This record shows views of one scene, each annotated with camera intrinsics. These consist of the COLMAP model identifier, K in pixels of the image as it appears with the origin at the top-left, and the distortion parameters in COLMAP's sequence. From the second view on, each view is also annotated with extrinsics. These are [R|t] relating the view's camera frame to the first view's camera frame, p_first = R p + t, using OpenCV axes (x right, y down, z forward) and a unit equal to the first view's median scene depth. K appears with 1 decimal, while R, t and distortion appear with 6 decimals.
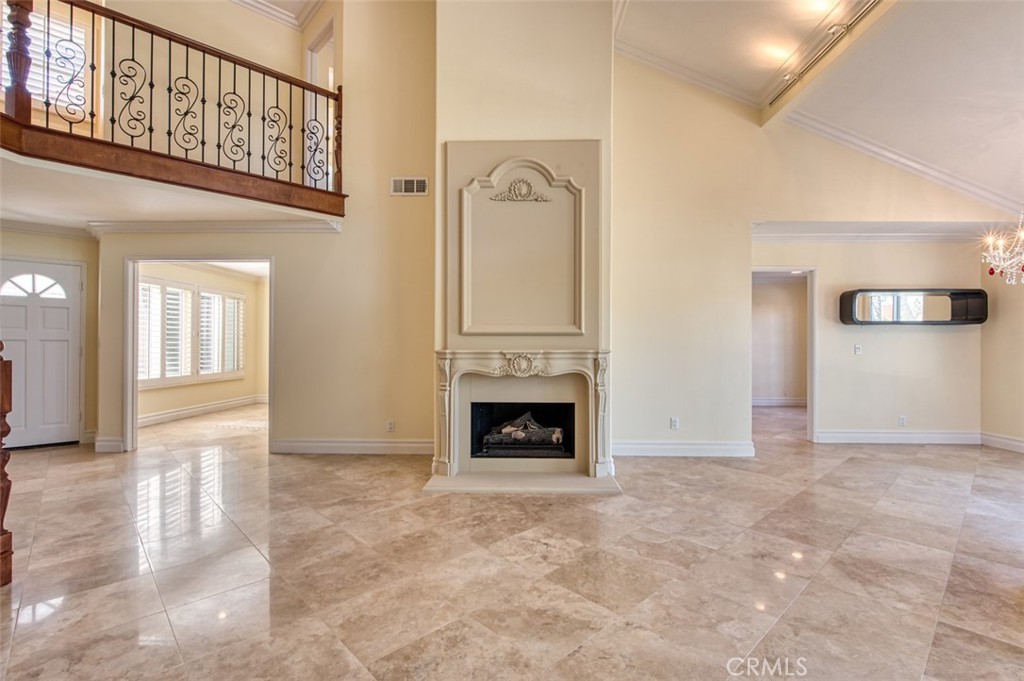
lens RADIAL K [[460.8, 0, 516.1], [0, 460.8, 343.6], [0, 0, 1]] dist [0.001938, -0.002887]
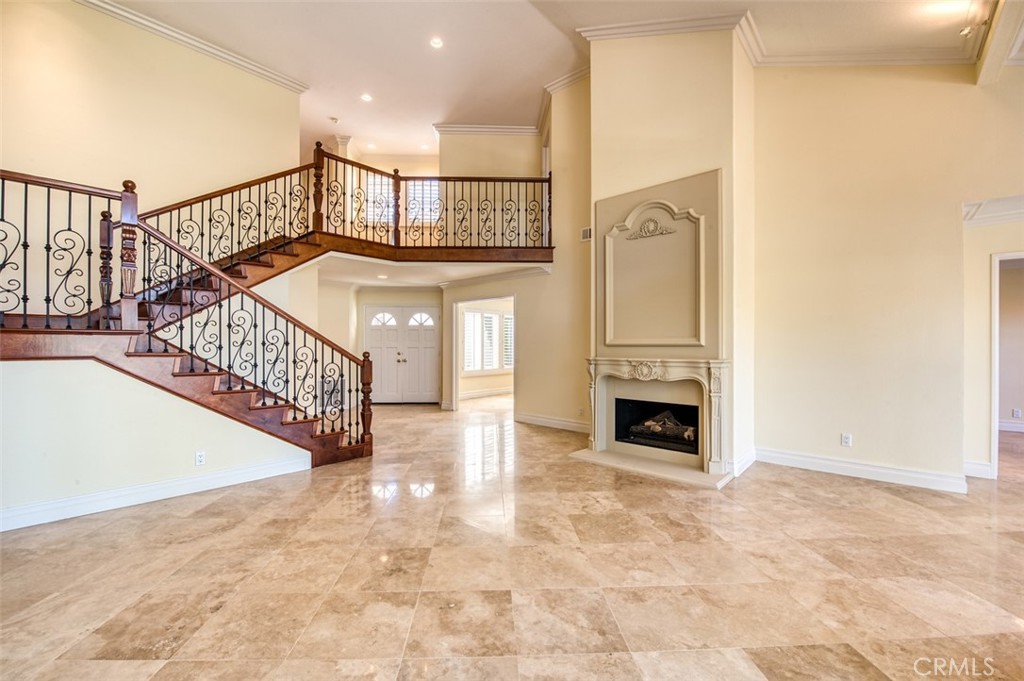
lens RADIAL K [[417.0, 0, 509.8], [0, 417.0, 343.4], [0, 0, 1]] dist [-0.017991, -0.000464]
pose [[0.751721, -0.004424, -0.659467, 0.458690], [0.004782, 0.999988, -0.001257, -0.026340], [0.659464, -0.002209, 0.751733, -0.074799]]
